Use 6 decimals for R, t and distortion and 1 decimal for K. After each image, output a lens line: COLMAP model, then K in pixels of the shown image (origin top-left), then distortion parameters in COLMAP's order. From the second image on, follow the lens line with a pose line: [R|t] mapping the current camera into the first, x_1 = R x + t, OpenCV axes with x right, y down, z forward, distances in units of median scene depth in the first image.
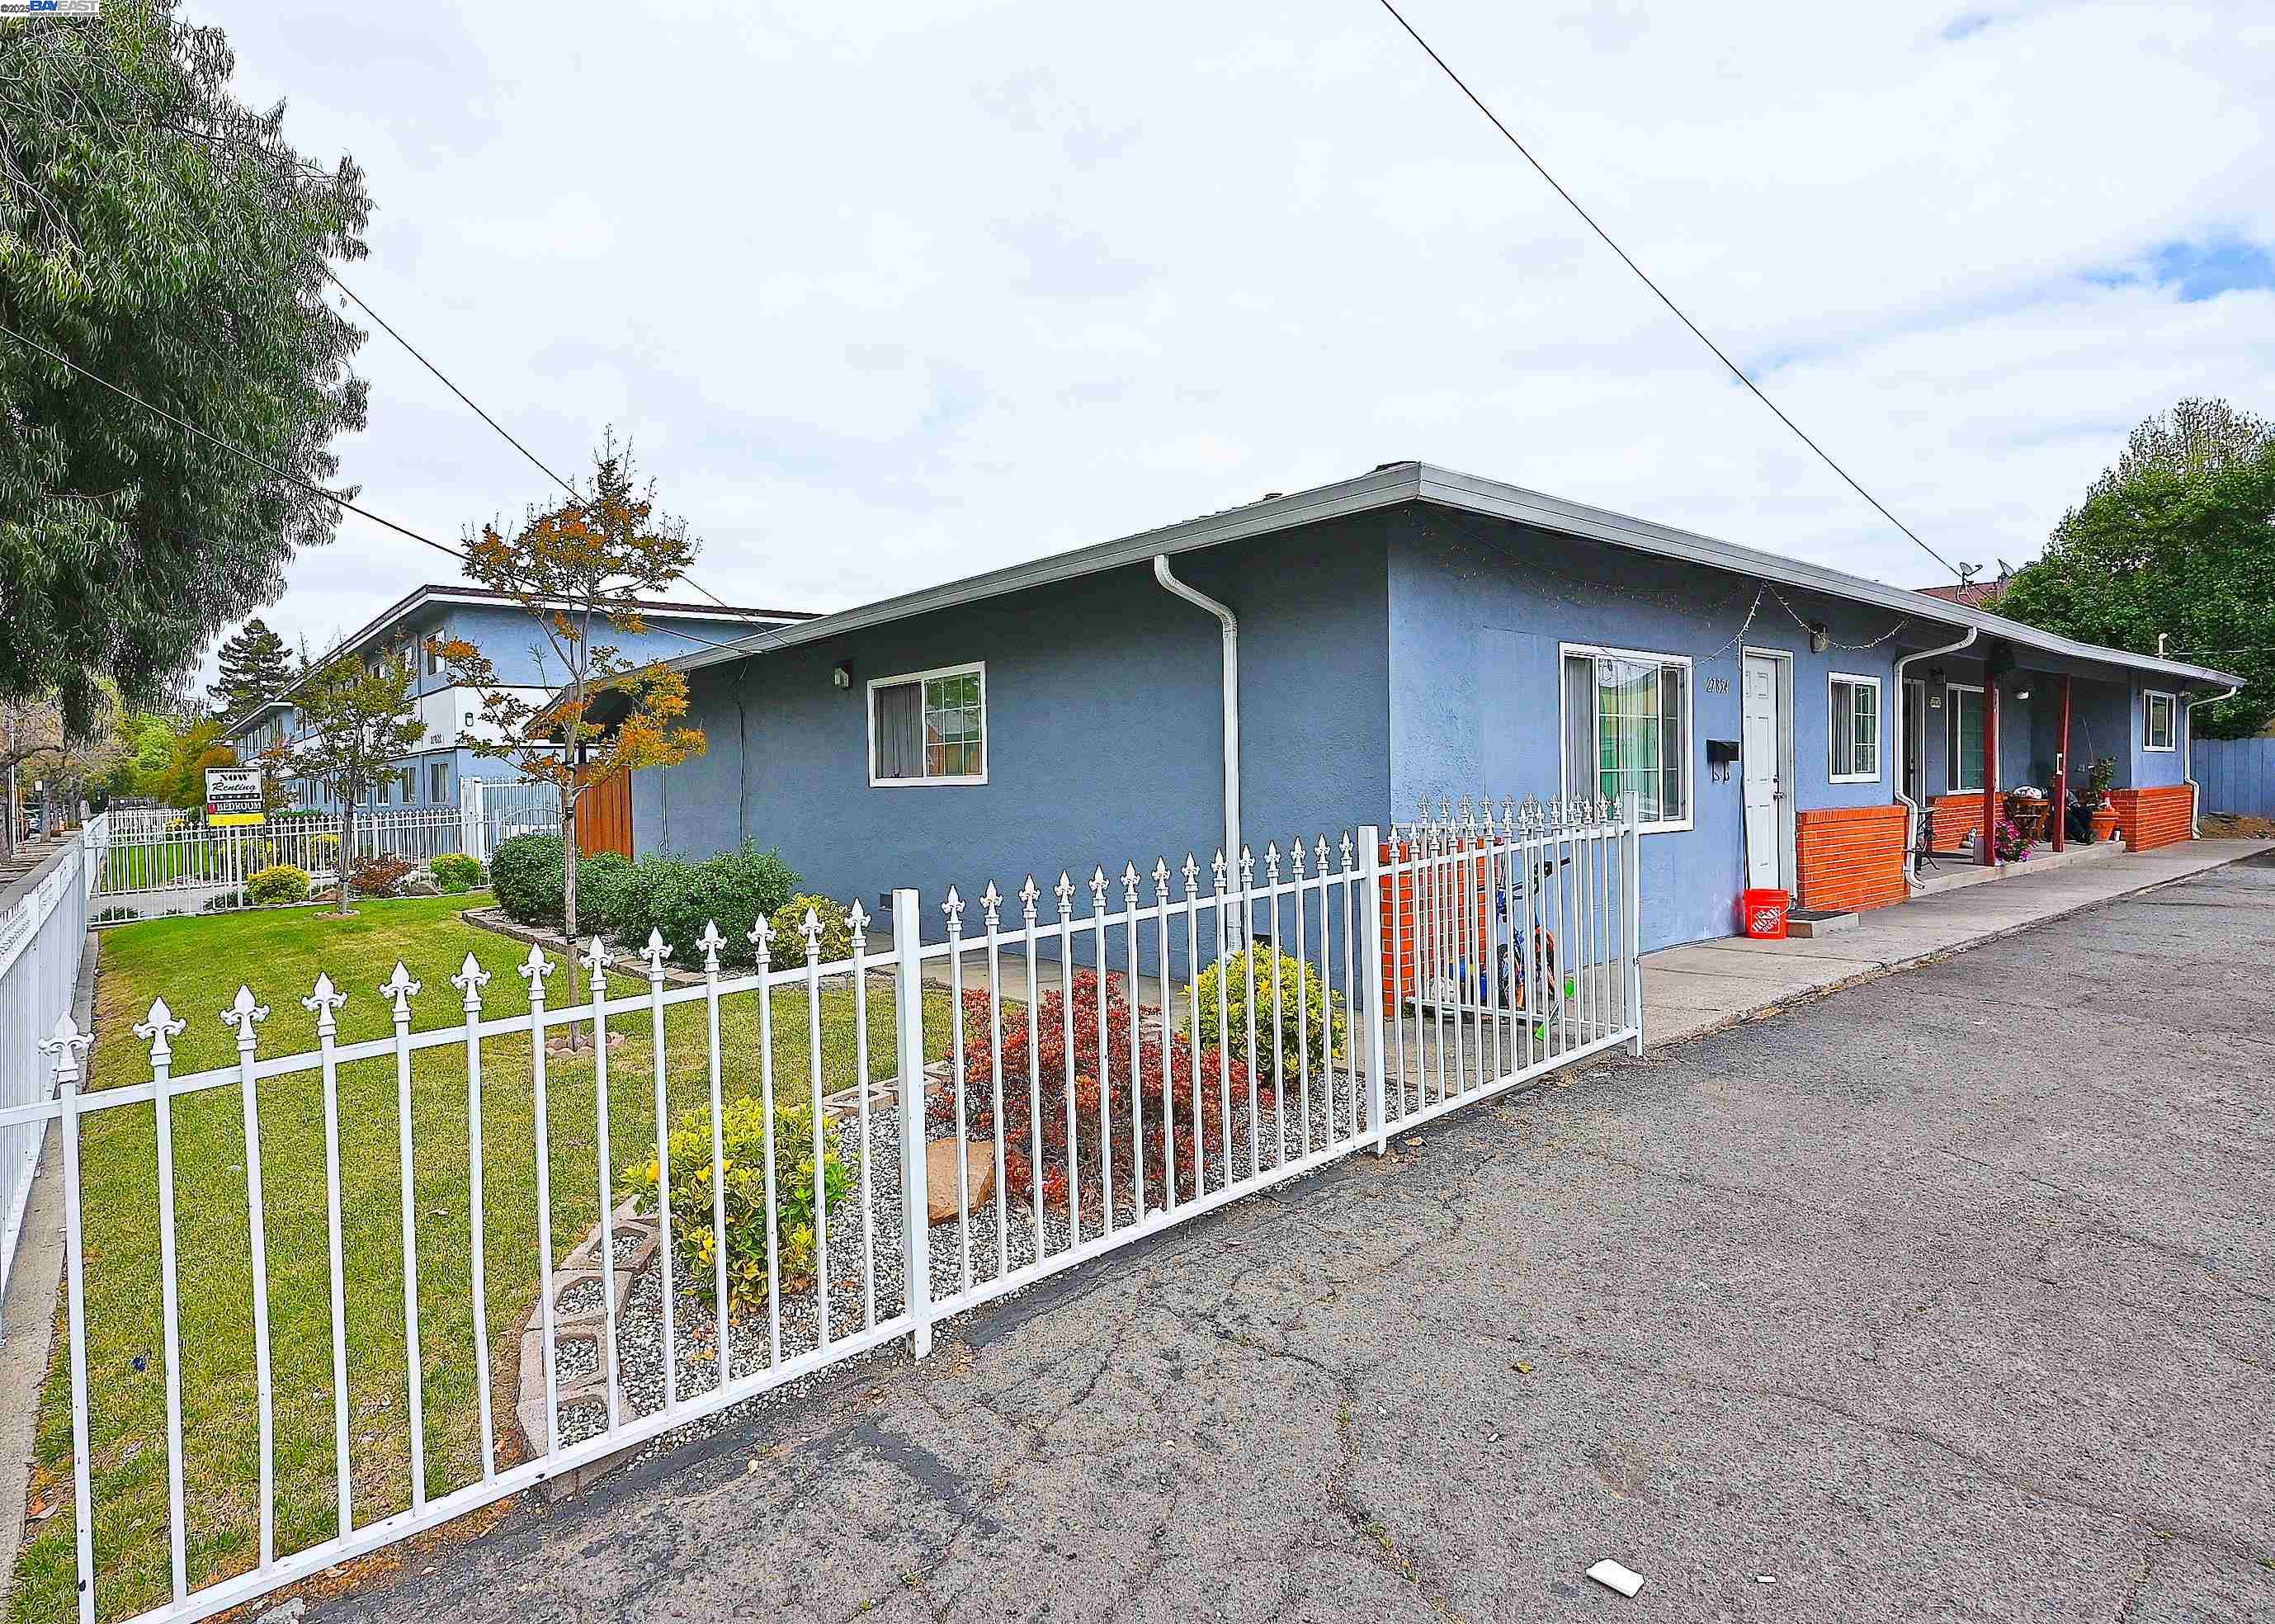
lens RADIAL K [[1189.7, 0, 1132.3], [0, 1189.7, 798.2], [0, 0, 1]] dist [0.031349, 0.000106]
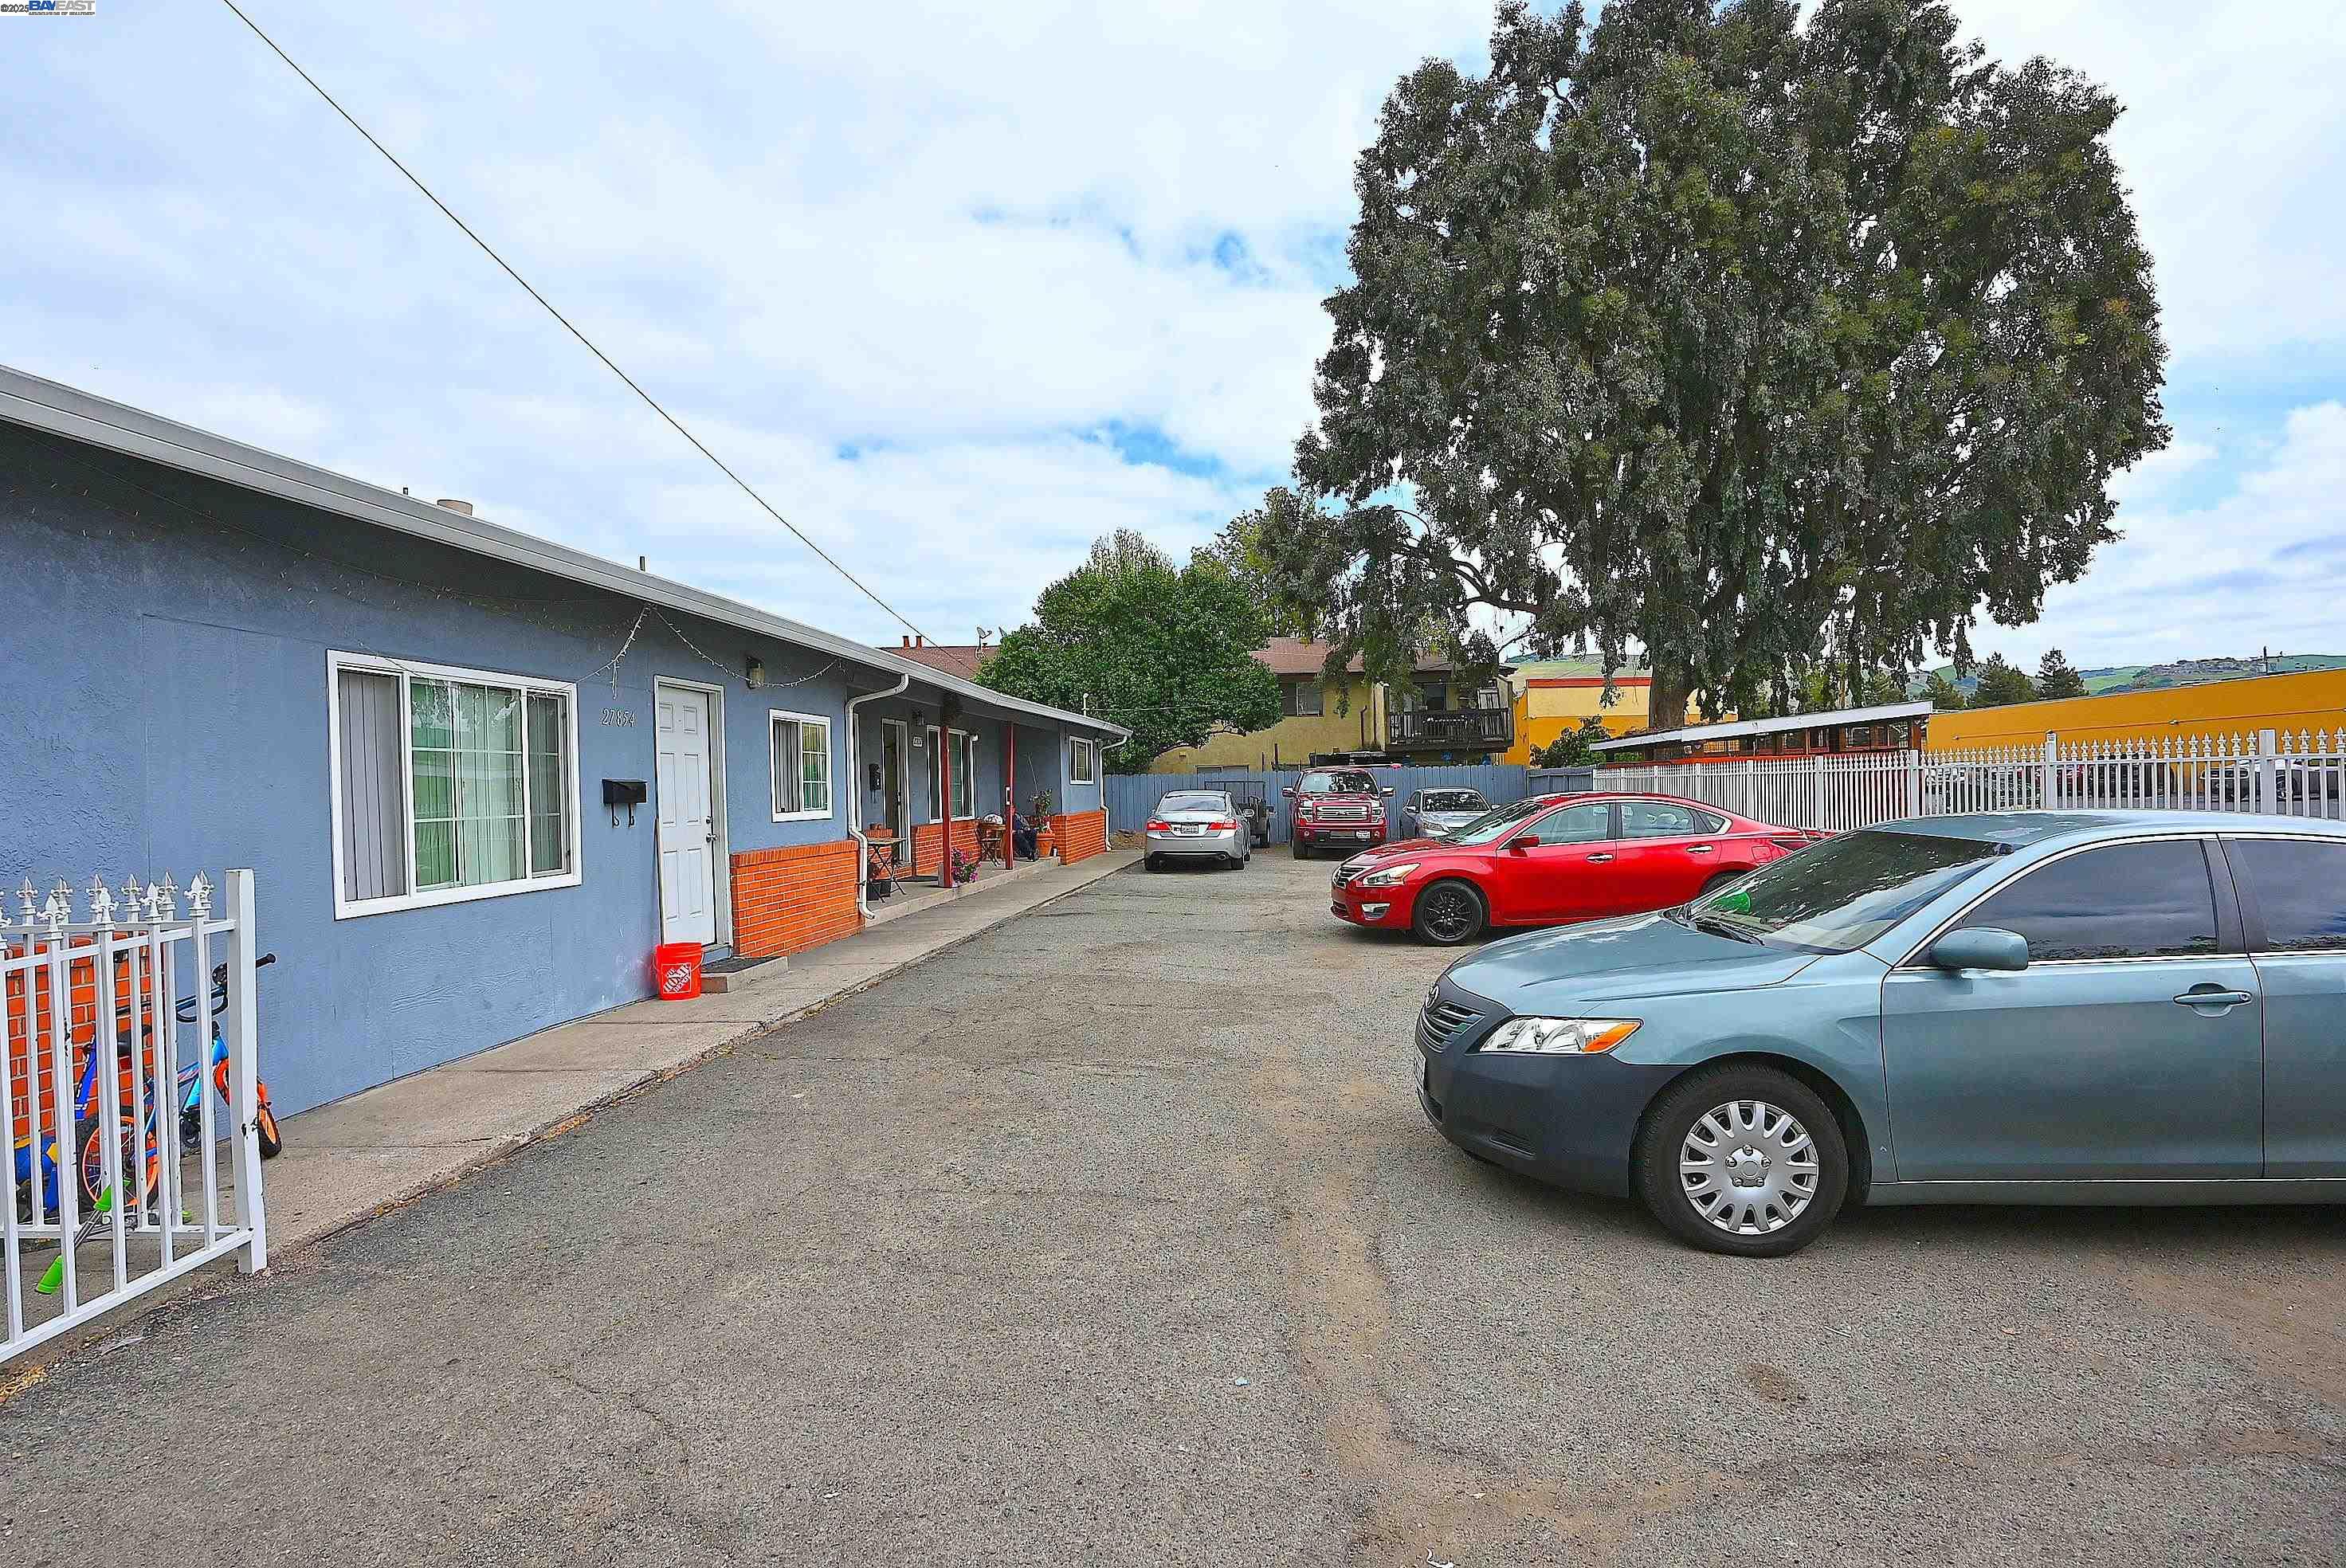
lens RADIAL K [[1165.6, 0, 1173.0], [0, 1165.6, 784.0], [0, 0, 1]] dist [-0.041410, 0.016273]
pose [[0.730032, 0.001486, 0.683411, 0.159742], [0.022001, 0.999428, -0.025675, -0.011371], [-0.683059, 0.033779, 0.729582, 0.080690]]
